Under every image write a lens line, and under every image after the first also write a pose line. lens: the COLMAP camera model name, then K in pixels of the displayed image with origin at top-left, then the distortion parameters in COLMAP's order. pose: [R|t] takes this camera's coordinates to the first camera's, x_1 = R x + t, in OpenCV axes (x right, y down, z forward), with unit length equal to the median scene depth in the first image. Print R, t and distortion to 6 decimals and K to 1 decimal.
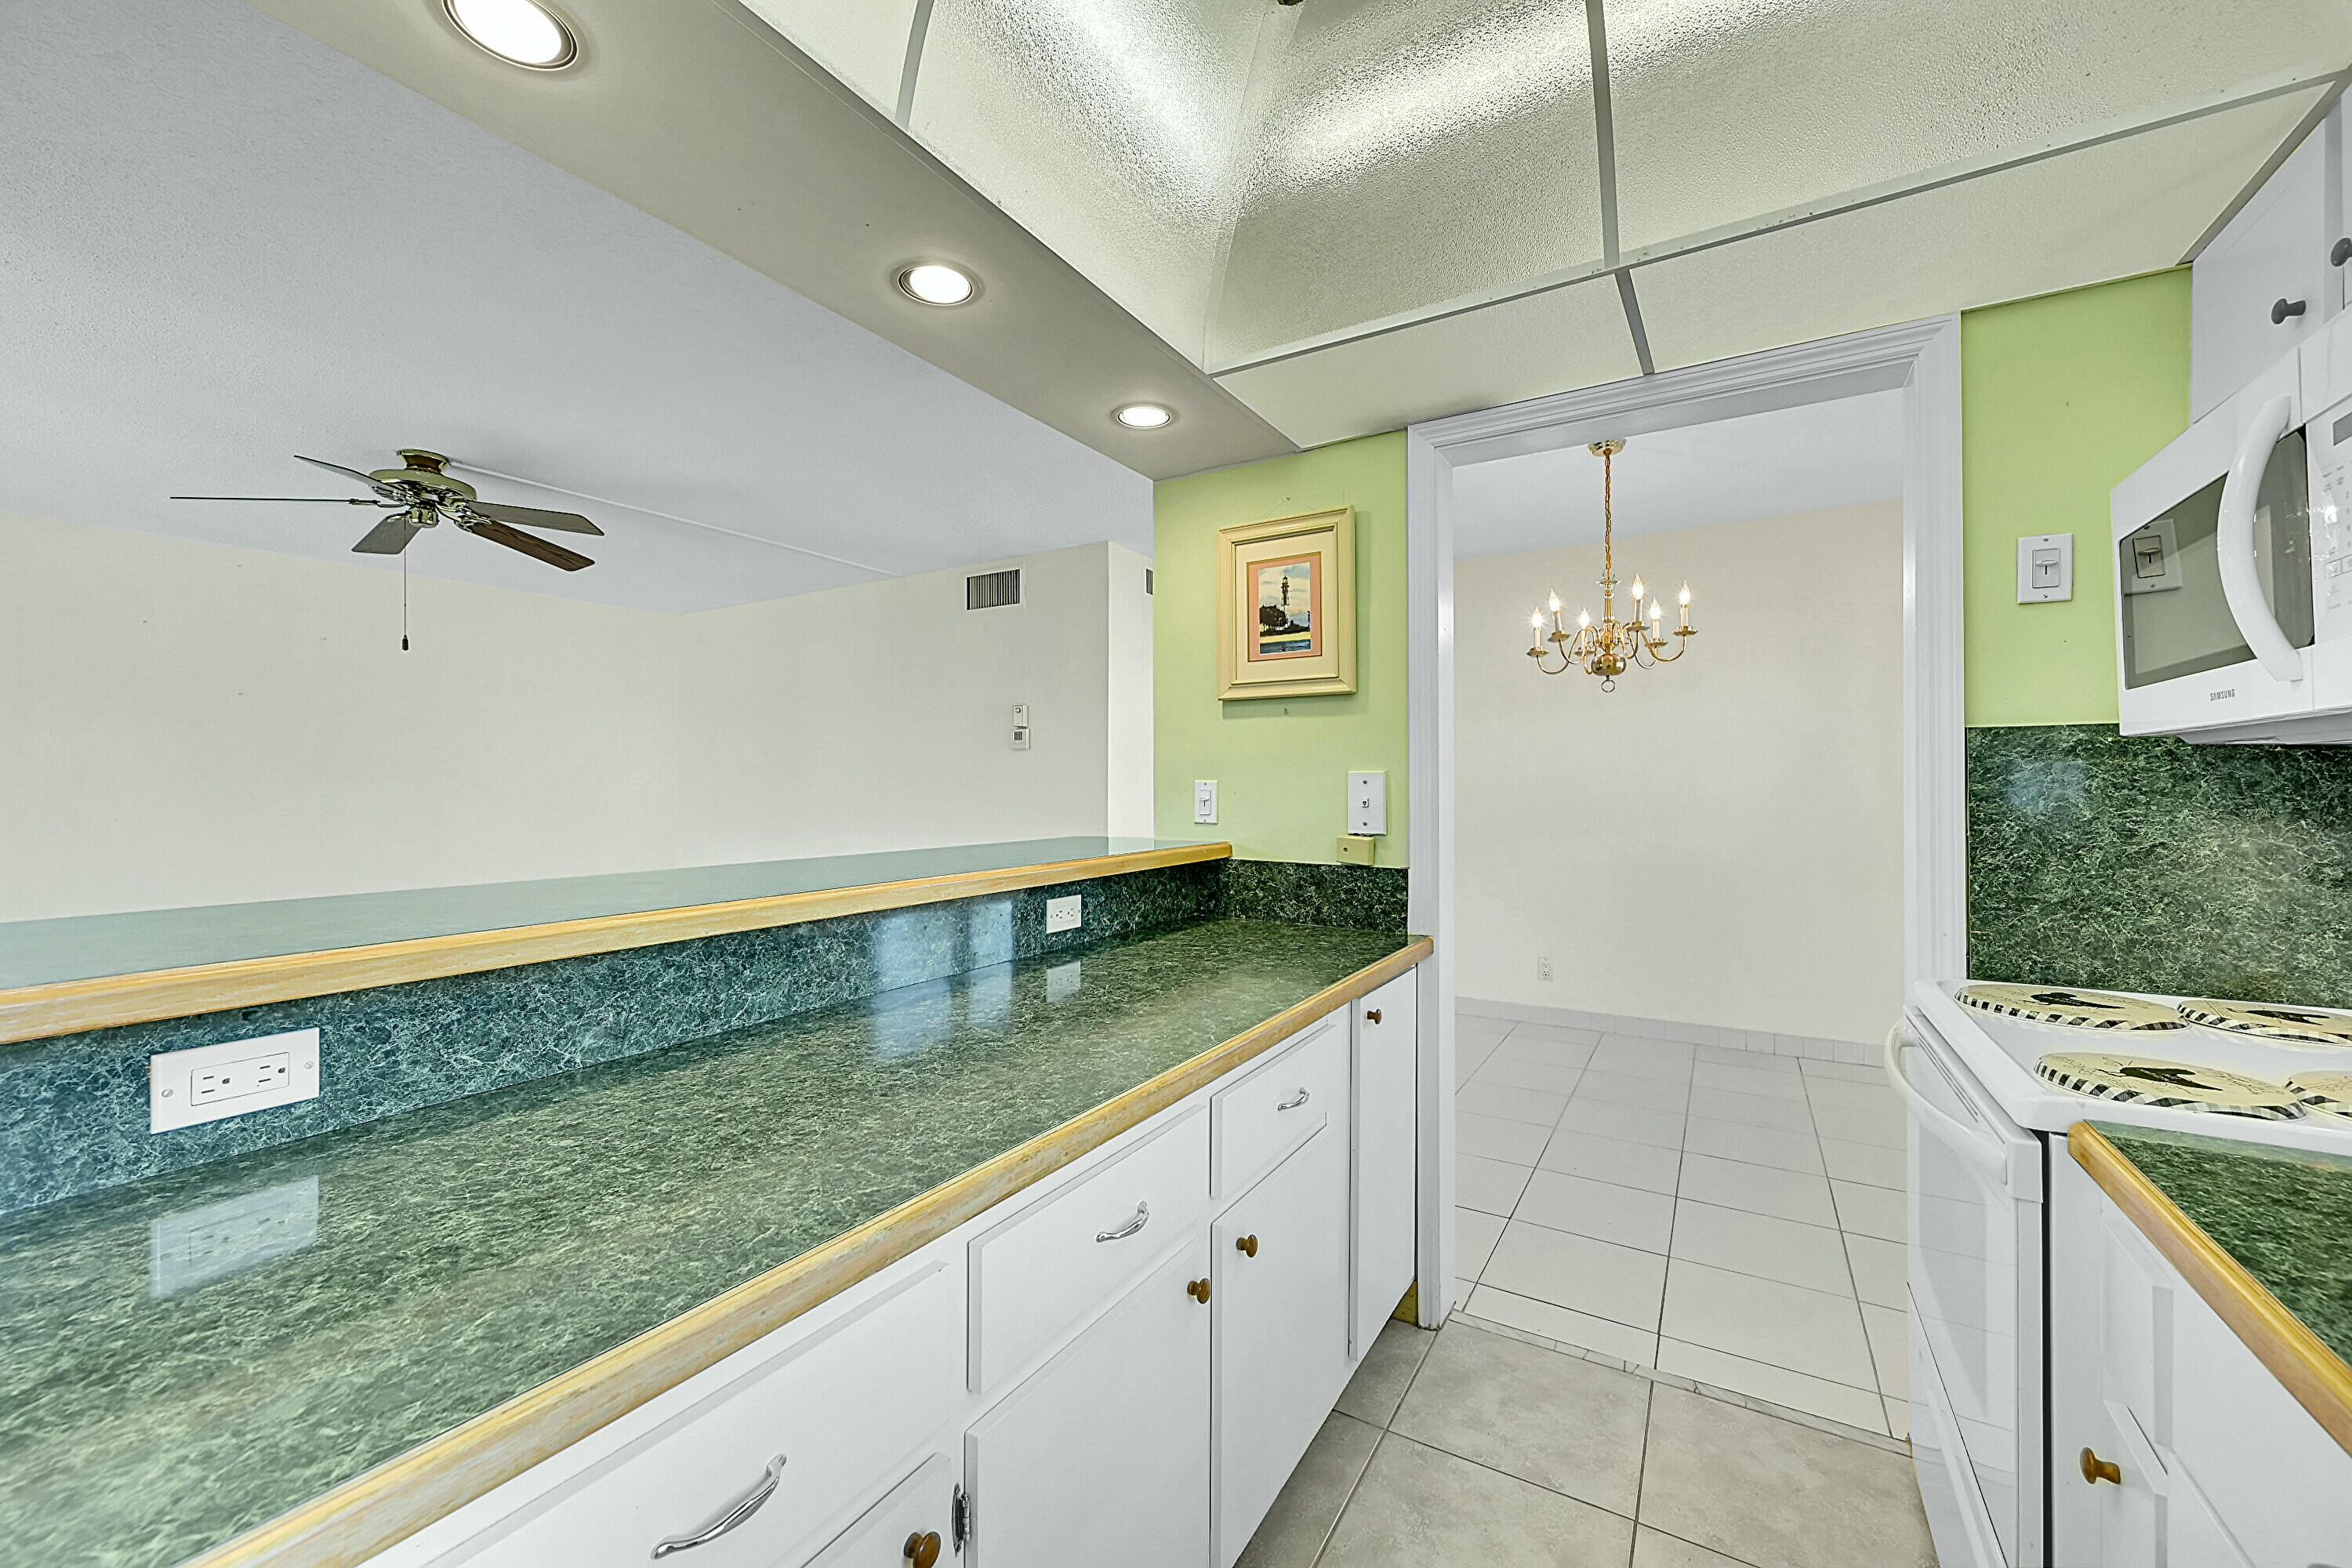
lens RADIAL K [[928.2, 0, 1168.4], [0, 928.2, 778.7], [0, 0, 1]] dist [0.001446, 0.000184]
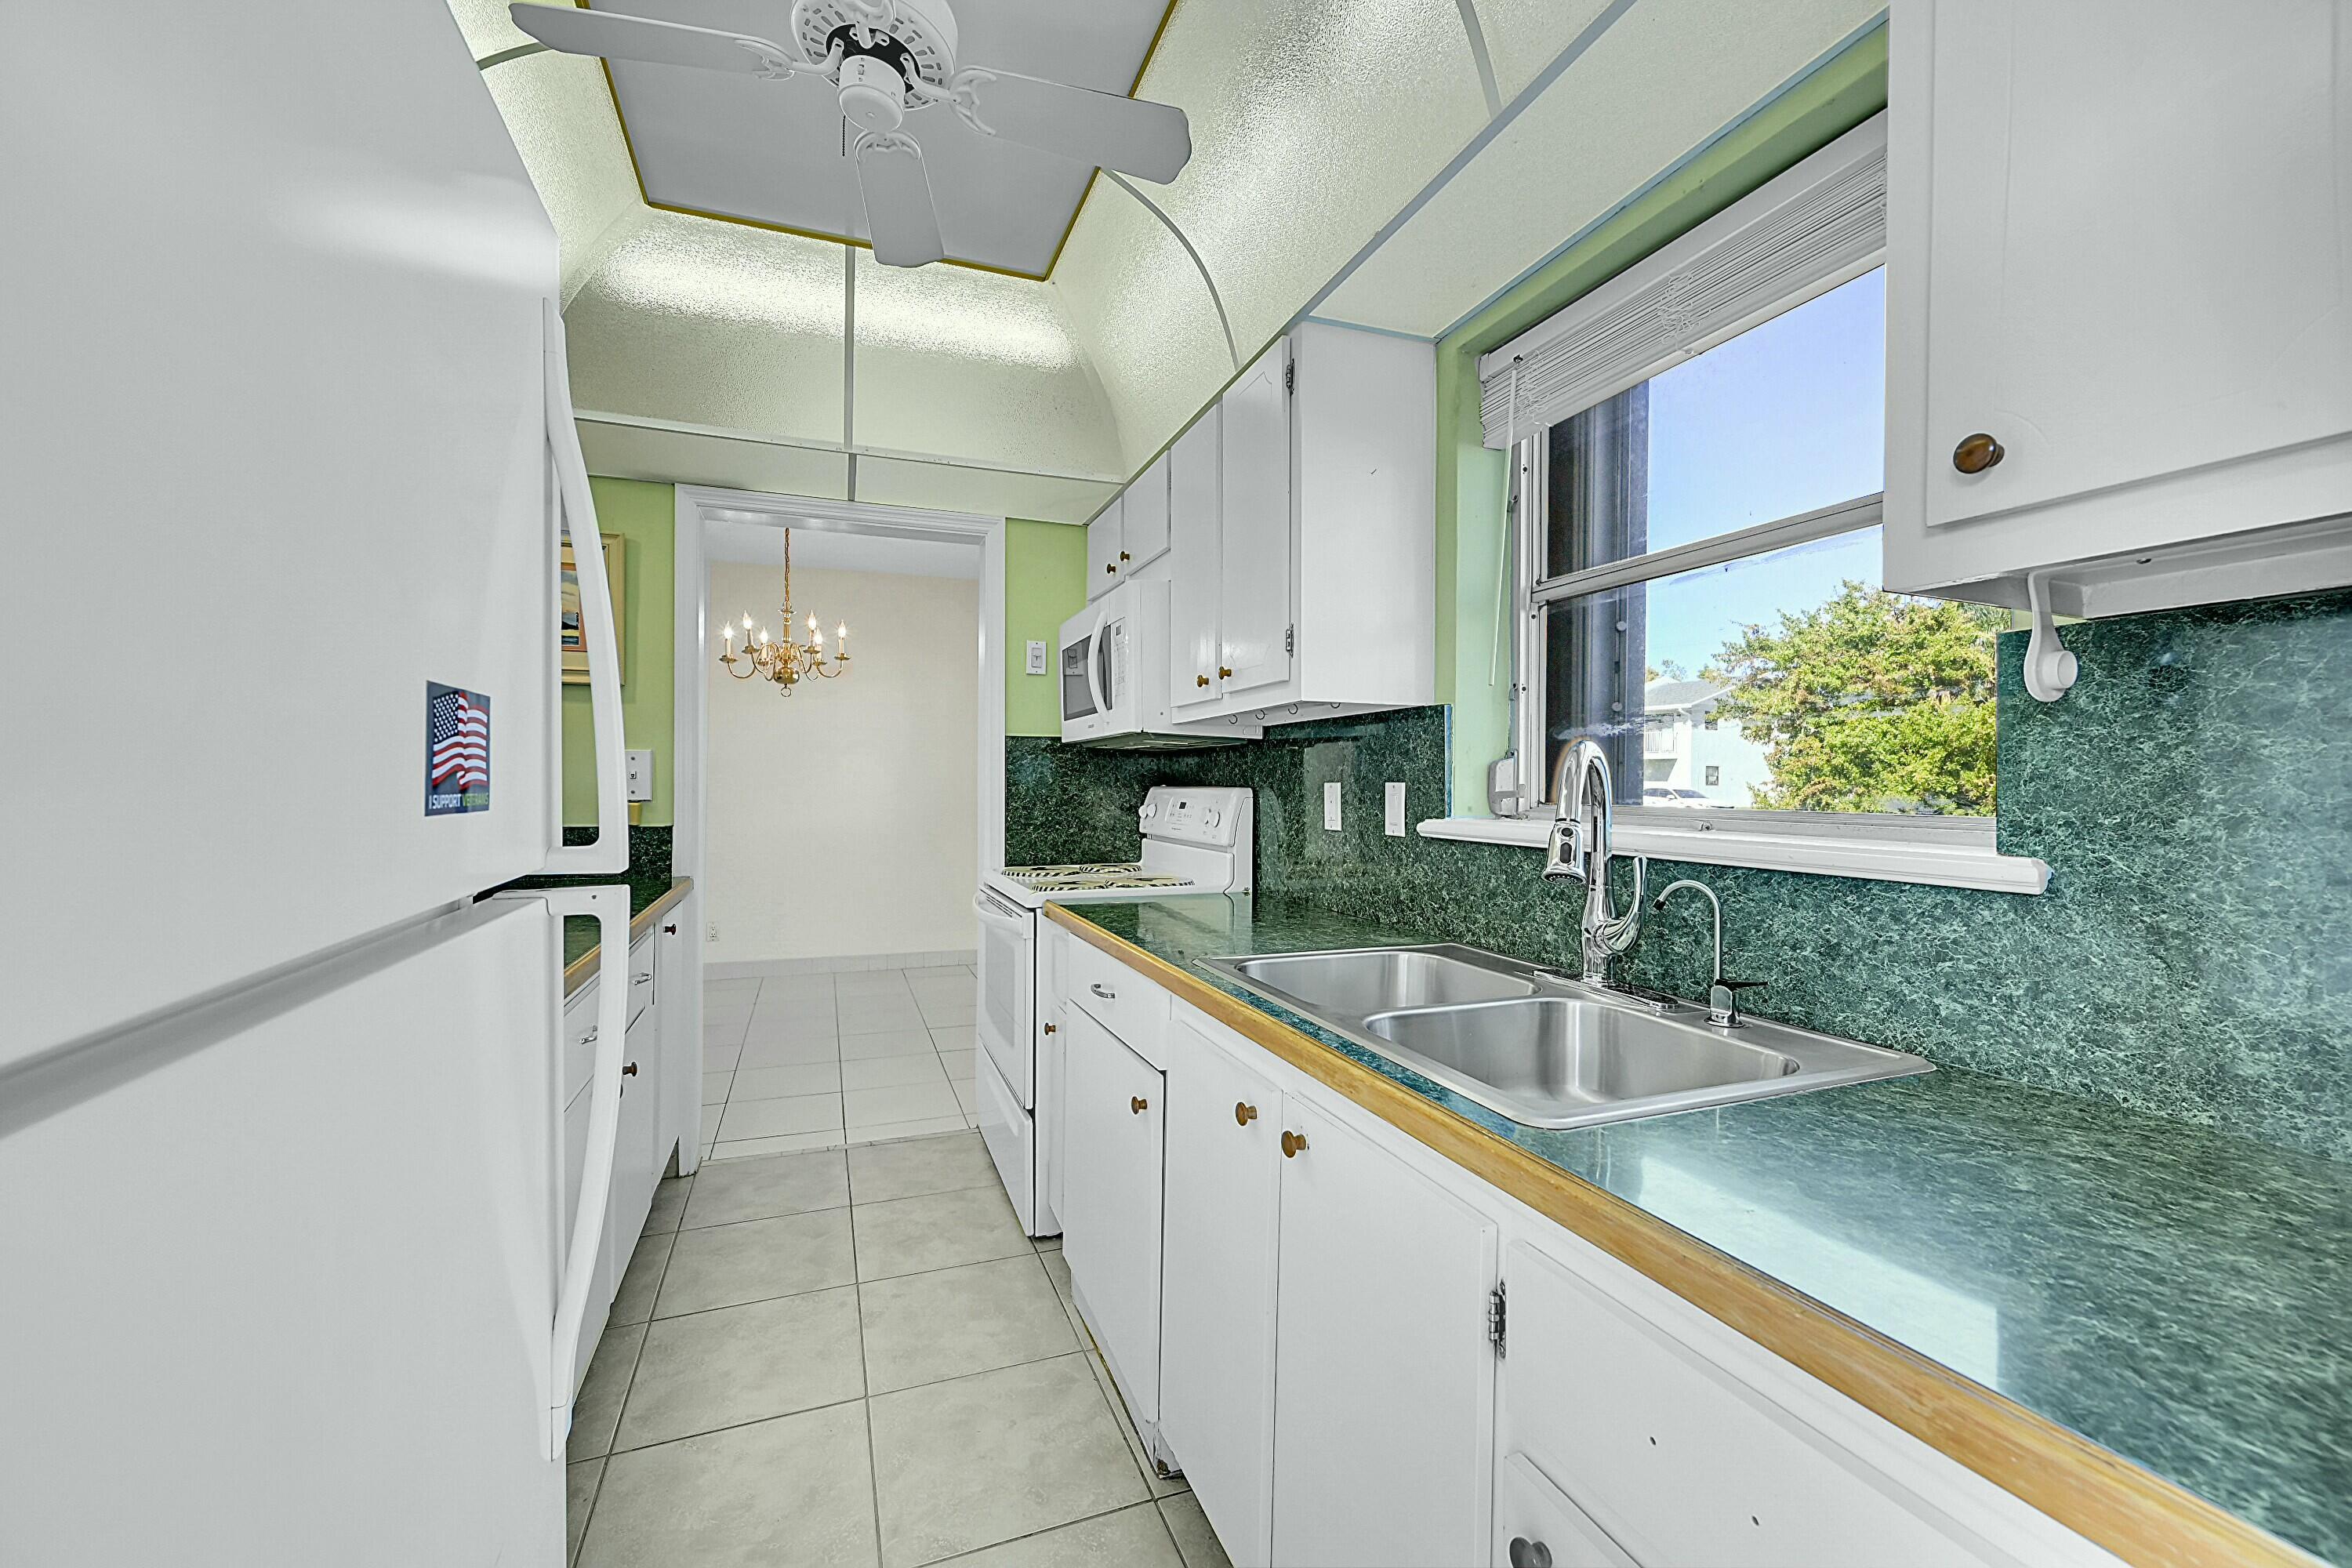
lens RADIAL K [[928.2, 0, 1181.4], [0, 928.2, 803.4], [0, 0, 1]] dist [0.001446, 0.000184]
pose [[0.610718, -0.013617, 0.791731, -0.477110], [-0.010802, 0.999616, 0.025525, 0.034934], [-0.791775, -0.024141, 0.610336, -0.500524]]
